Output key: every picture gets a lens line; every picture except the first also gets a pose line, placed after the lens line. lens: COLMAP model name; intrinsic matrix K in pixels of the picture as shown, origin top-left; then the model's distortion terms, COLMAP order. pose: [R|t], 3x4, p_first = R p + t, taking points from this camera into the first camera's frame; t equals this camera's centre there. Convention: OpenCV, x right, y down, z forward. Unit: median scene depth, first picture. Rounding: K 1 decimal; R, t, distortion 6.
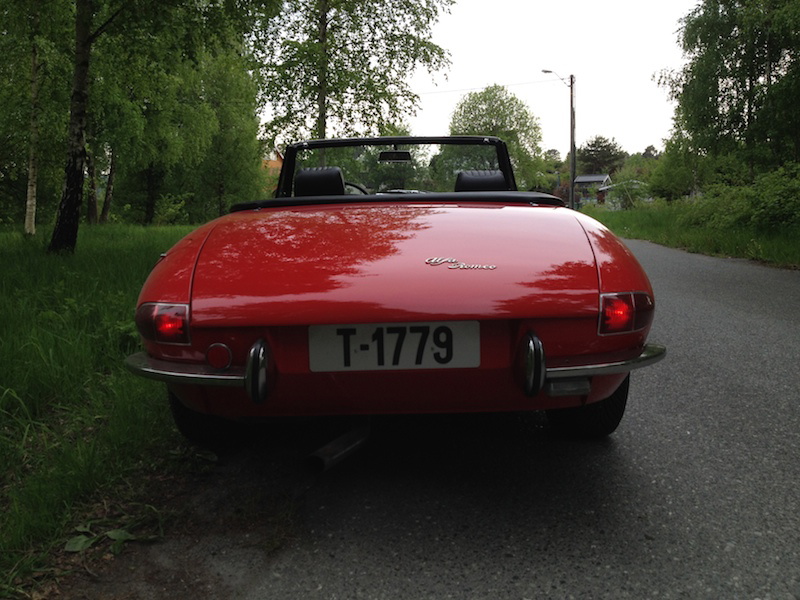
lens RADIAL K [[746.2, 0, 400.0], [0, 746.2, 300.0], [0, 0, 1]] dist [0.149788, -0.356292]
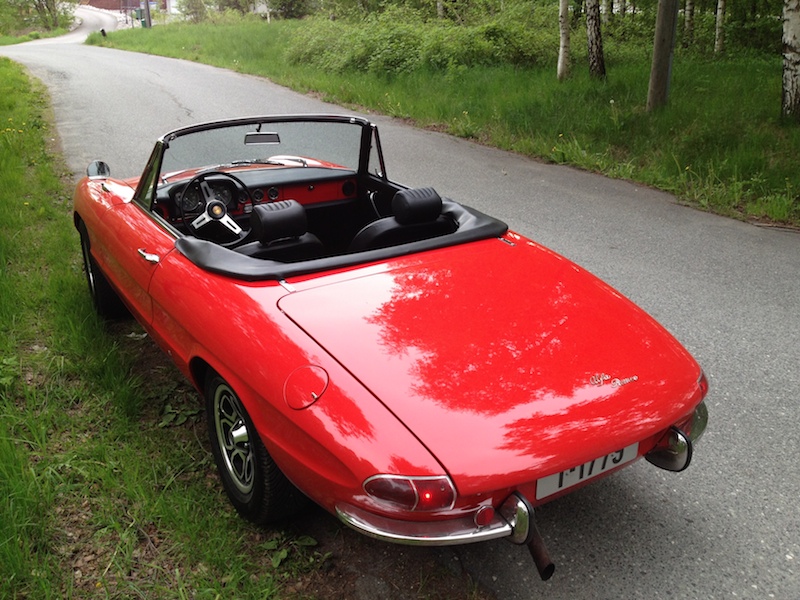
lens RADIAL K [[746.2, 0, 400.0], [0, 746.2, 300.0], [0, 0, 1]] dist [0.149788, -0.356292]
pose [[0.846490, -0.176493, 0.502300, -0.856768], [0.045238, 0.963886, 0.262444, -0.540494], [-0.530479, -0.199433, 0.823904, 0.186445]]
